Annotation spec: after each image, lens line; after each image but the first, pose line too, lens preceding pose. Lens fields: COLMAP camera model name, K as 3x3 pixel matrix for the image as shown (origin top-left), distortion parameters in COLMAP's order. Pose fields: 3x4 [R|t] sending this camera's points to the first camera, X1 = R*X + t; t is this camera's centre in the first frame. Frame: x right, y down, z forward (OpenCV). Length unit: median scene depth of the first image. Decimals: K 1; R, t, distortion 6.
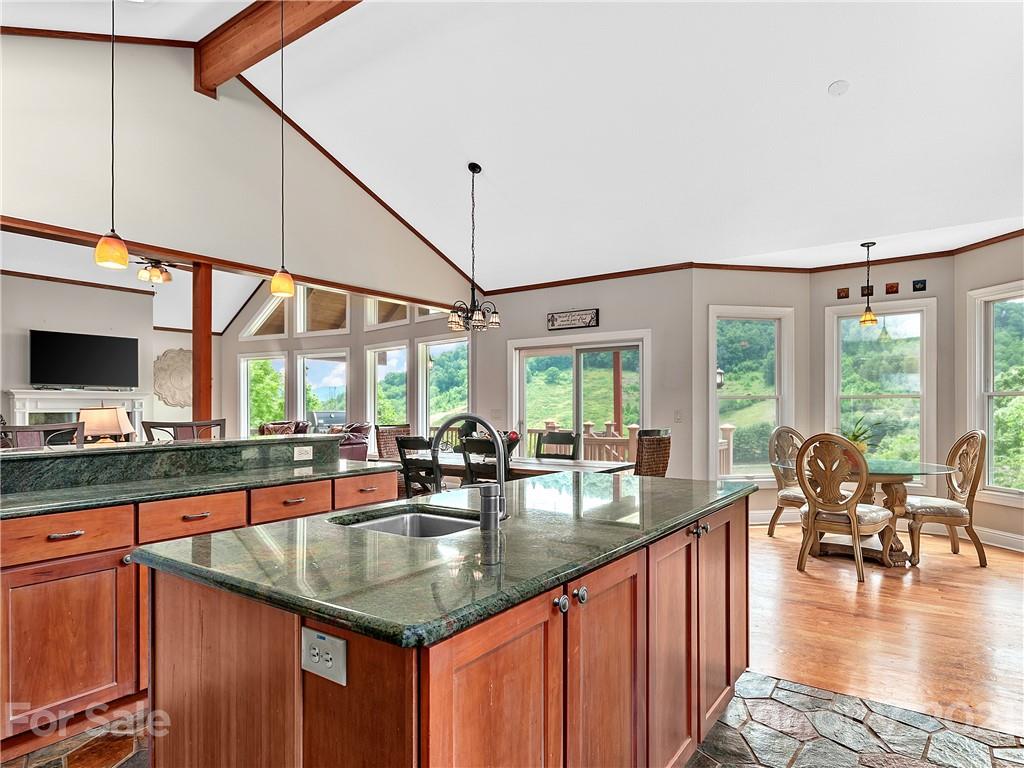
lens RADIAL K [[614.9, 0, 504.4], [0, 614.9, 407.2], [0, 0, 1]] dist [0.005744, 0.000698]
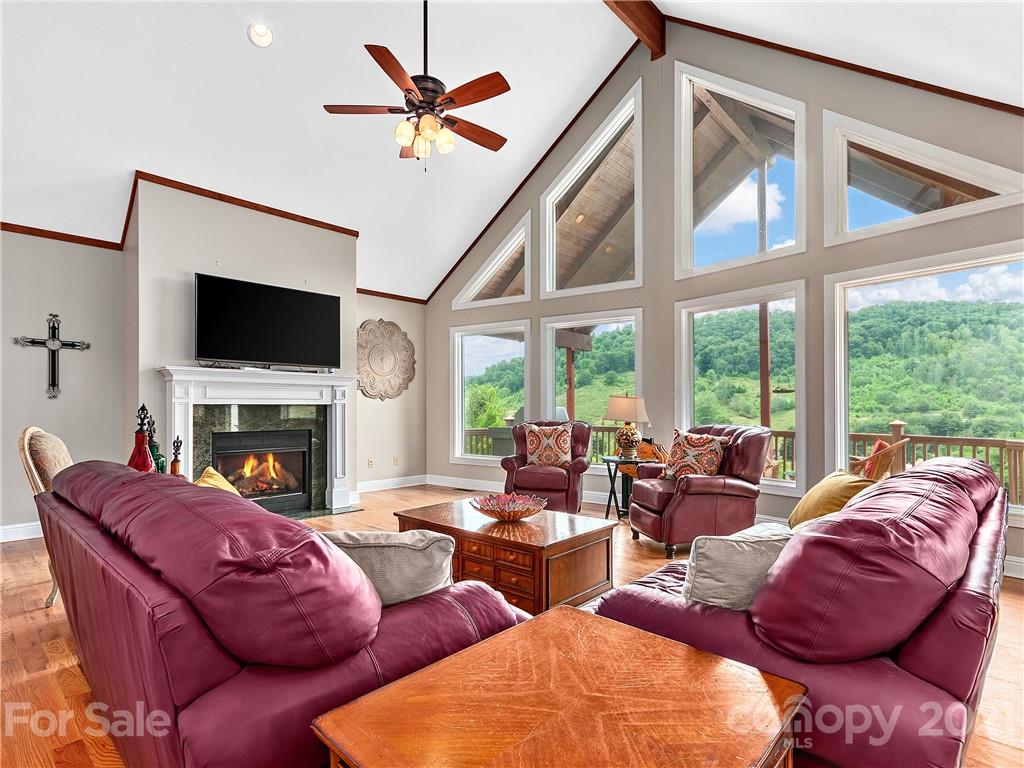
lens RADIAL K [[523.1, 0, 484.5], [0, 523.1, 403.6], [0, 0, 1]] dist [0.002149, 0.002147]
pose [[0.990605, 0.005923, -0.136628, -0.307526], [-0.006562, 0.999970, -0.004229, 0.006672], [0.136599, 0.005086, 0.990613, 0.389971]]
